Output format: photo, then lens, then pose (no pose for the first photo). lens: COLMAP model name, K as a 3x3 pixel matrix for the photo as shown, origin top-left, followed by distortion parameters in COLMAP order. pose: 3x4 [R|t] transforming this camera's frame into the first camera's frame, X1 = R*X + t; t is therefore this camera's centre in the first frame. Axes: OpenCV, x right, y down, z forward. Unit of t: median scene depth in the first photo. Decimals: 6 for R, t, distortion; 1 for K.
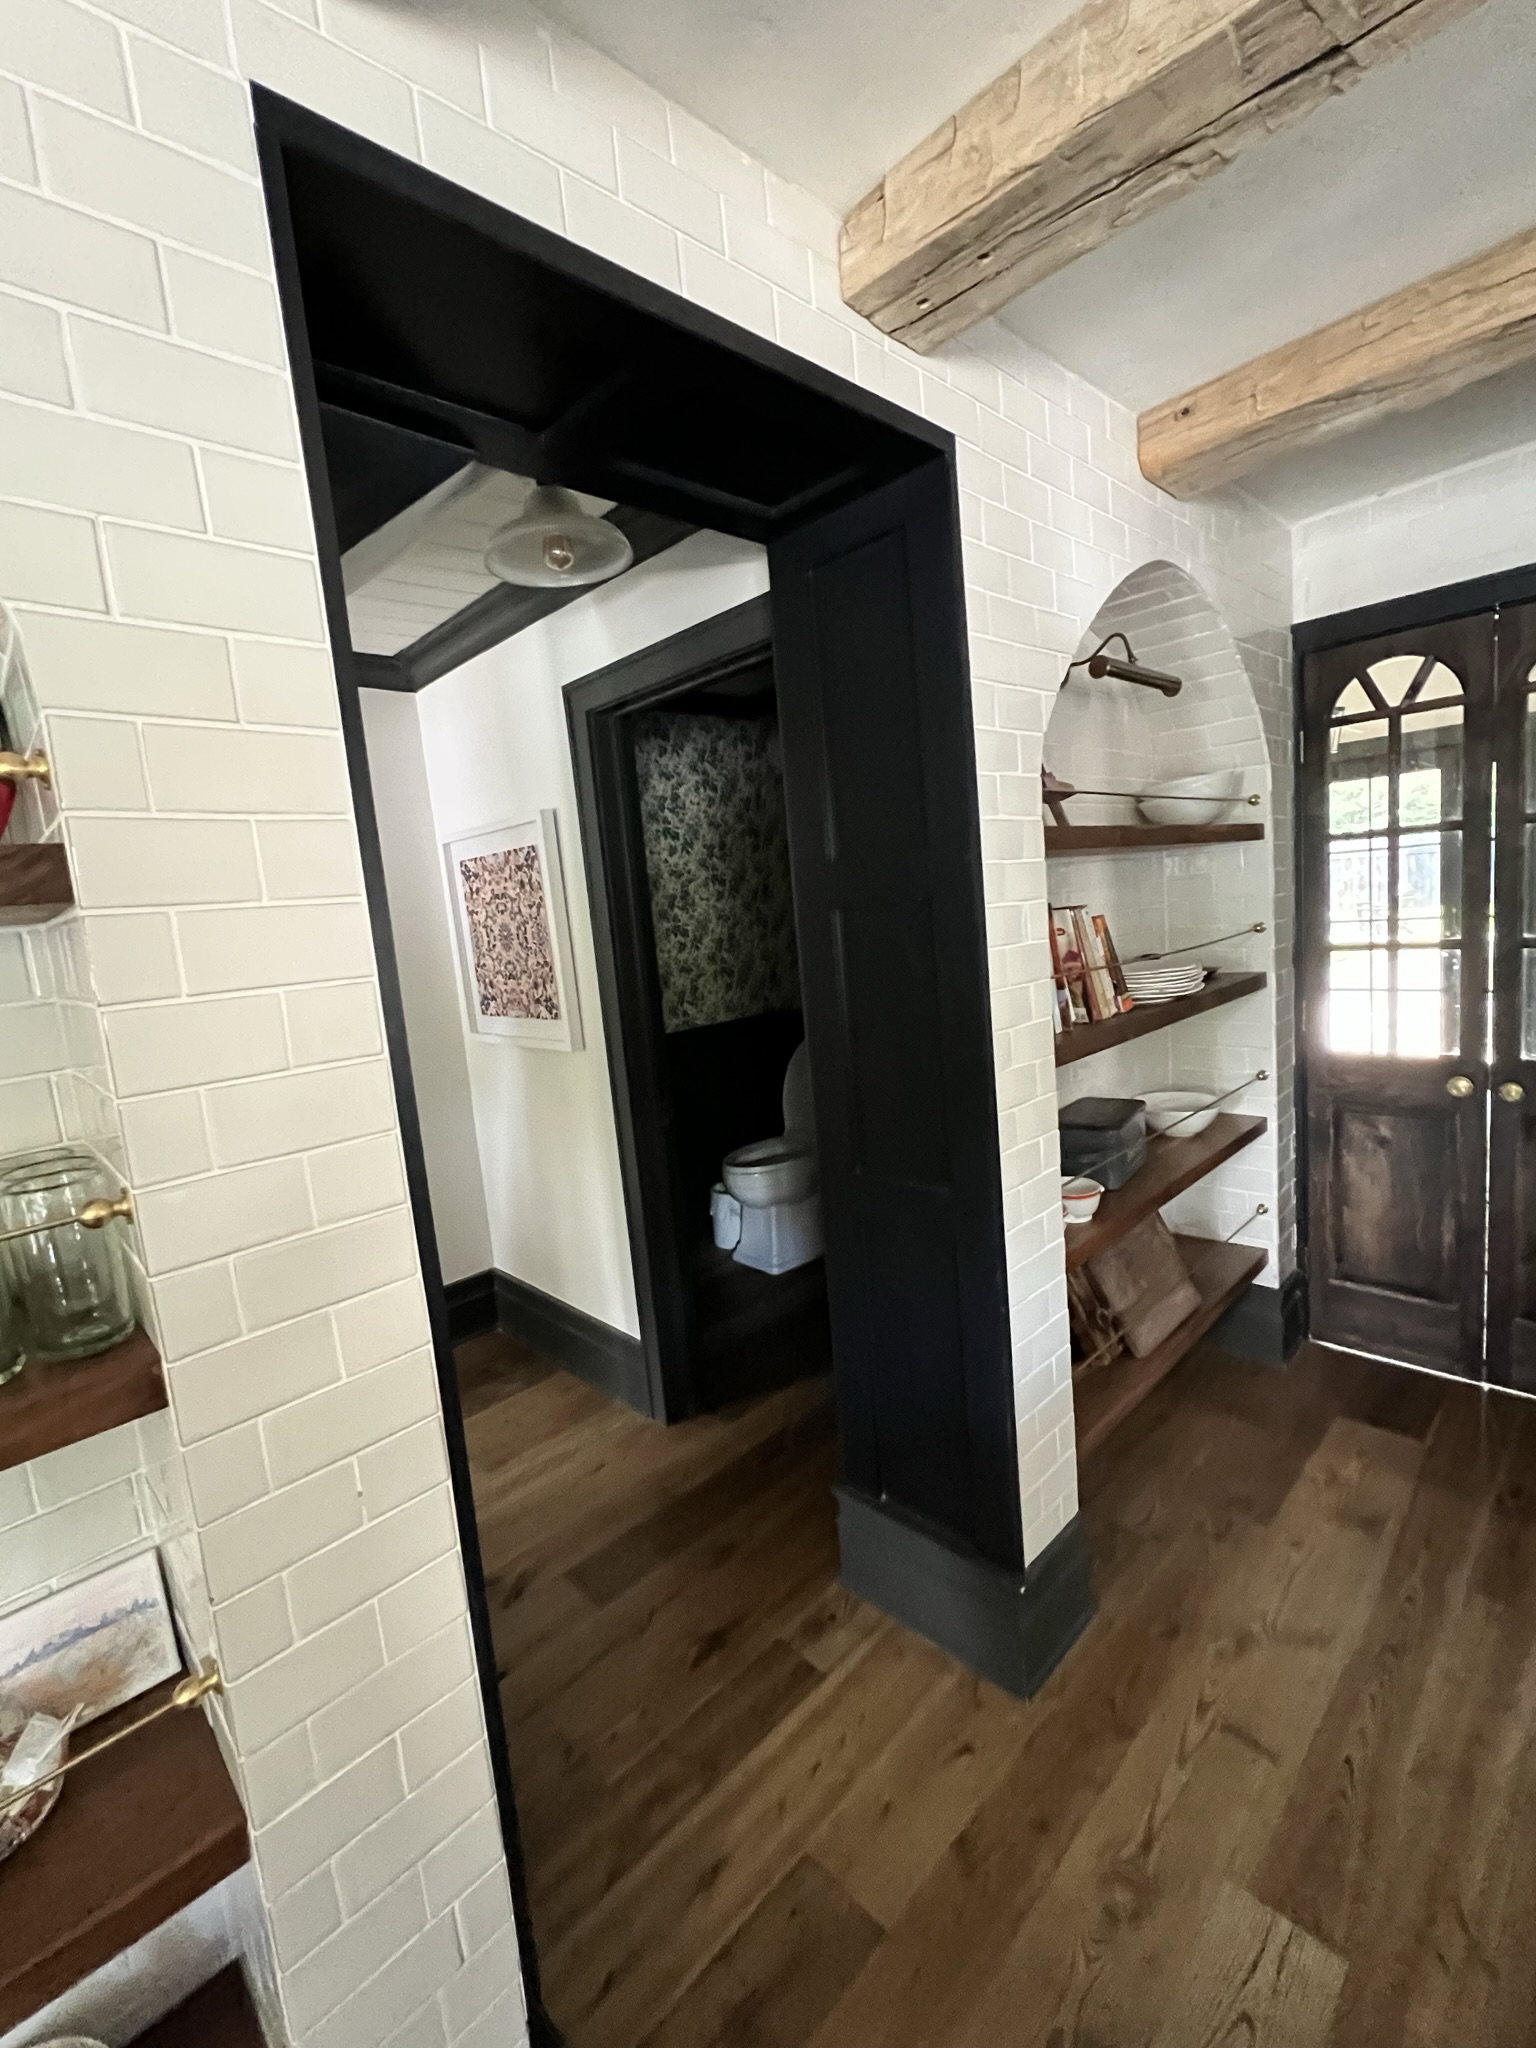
lens RADIAL K [[893.0, 0, 769.4], [0, 893.0, 1017.7], [0, 0, 1]] dist [-0.000212, 0.000640]
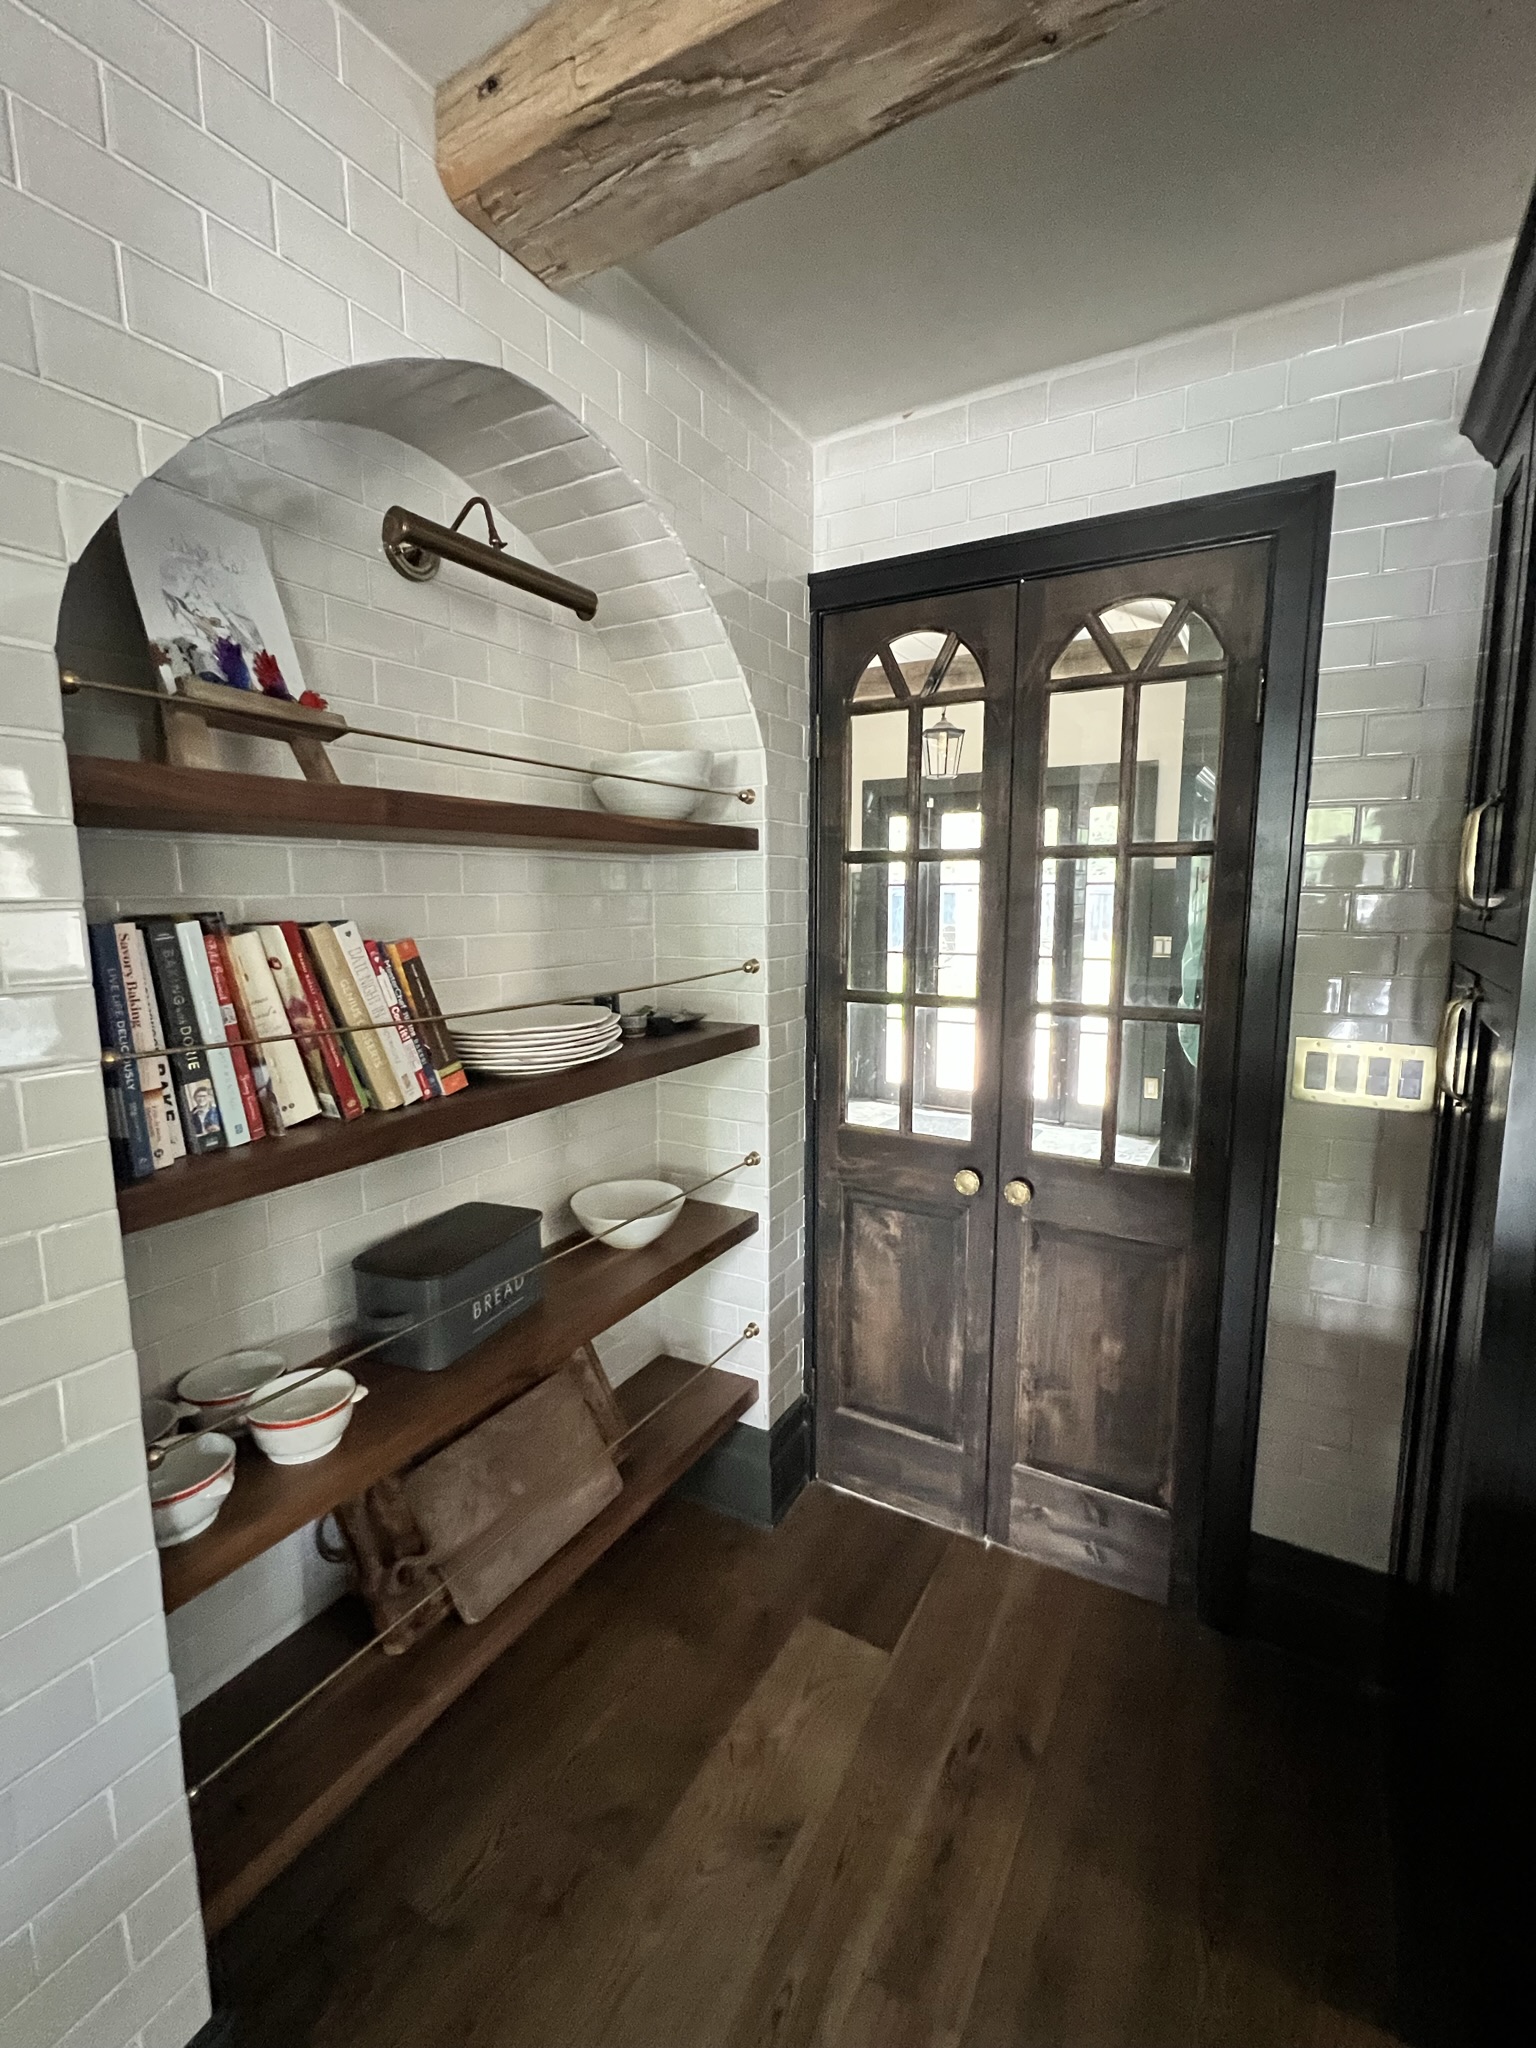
lens RADIAL K [[887.4, 0, 764.7], [0, 887.4, 1015.4], [0, 0, 1]] dist [0.000701, 0.000091]
pose [[0.959994, 0.047064, 0.276038, 0.358153], [-0.047471, 0.998859, -0.005209, -0.056593], [-0.275968, -0.008103, 0.961133, 0.277619]]
